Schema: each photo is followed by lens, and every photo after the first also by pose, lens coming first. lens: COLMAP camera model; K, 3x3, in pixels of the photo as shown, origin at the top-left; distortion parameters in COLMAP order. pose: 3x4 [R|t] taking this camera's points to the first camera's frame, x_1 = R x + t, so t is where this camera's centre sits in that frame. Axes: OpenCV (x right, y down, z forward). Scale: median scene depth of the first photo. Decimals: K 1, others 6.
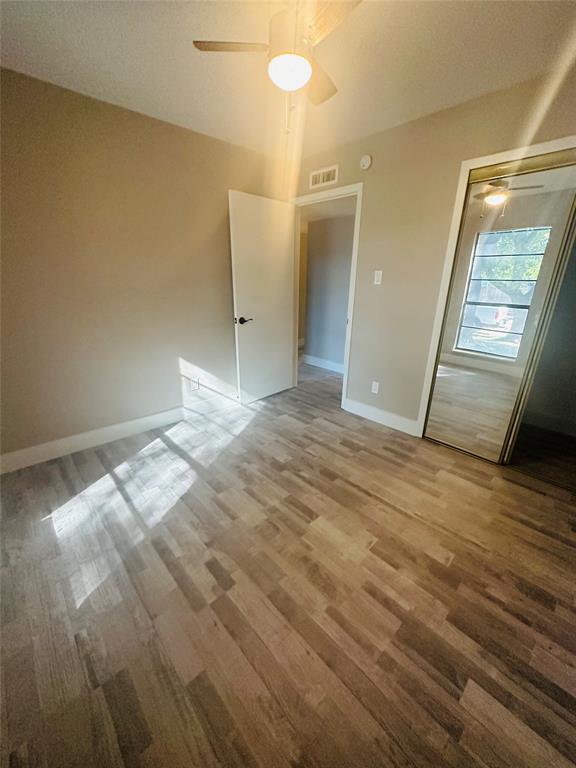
lens RADIAL K [[311.3, 0, 289.8], [0, 311.3, 384.4], [0, 0, 1]] dist [0.001003, 0.000151]
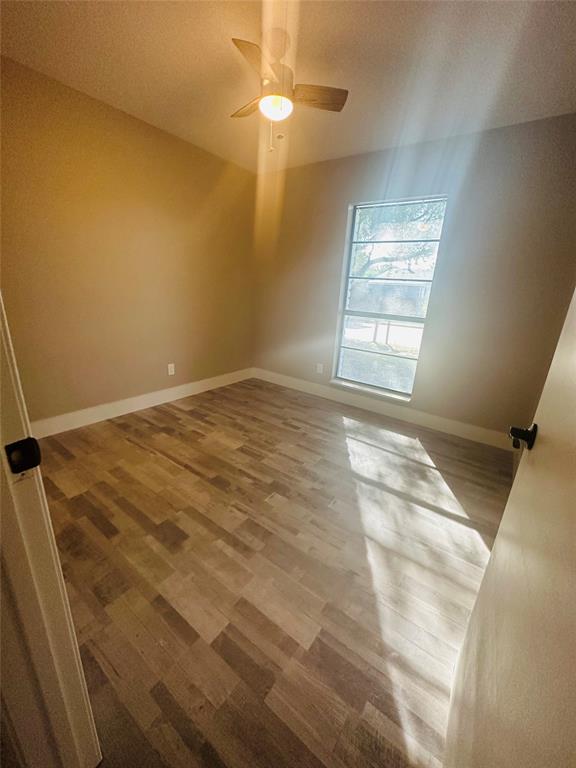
lens RADIAL K [[311.3, 0, 289.8], [0, 311.3, 384.4], [0, 0, 1]] dist [0.001003, 0.000151]
pose [[-0.980972, -0.012033, -0.193775, 0.108370], [-0.126299, 0.797573, 0.589852, -0.501361], [0.147452, 0.603102, -0.783917, 1.599271]]
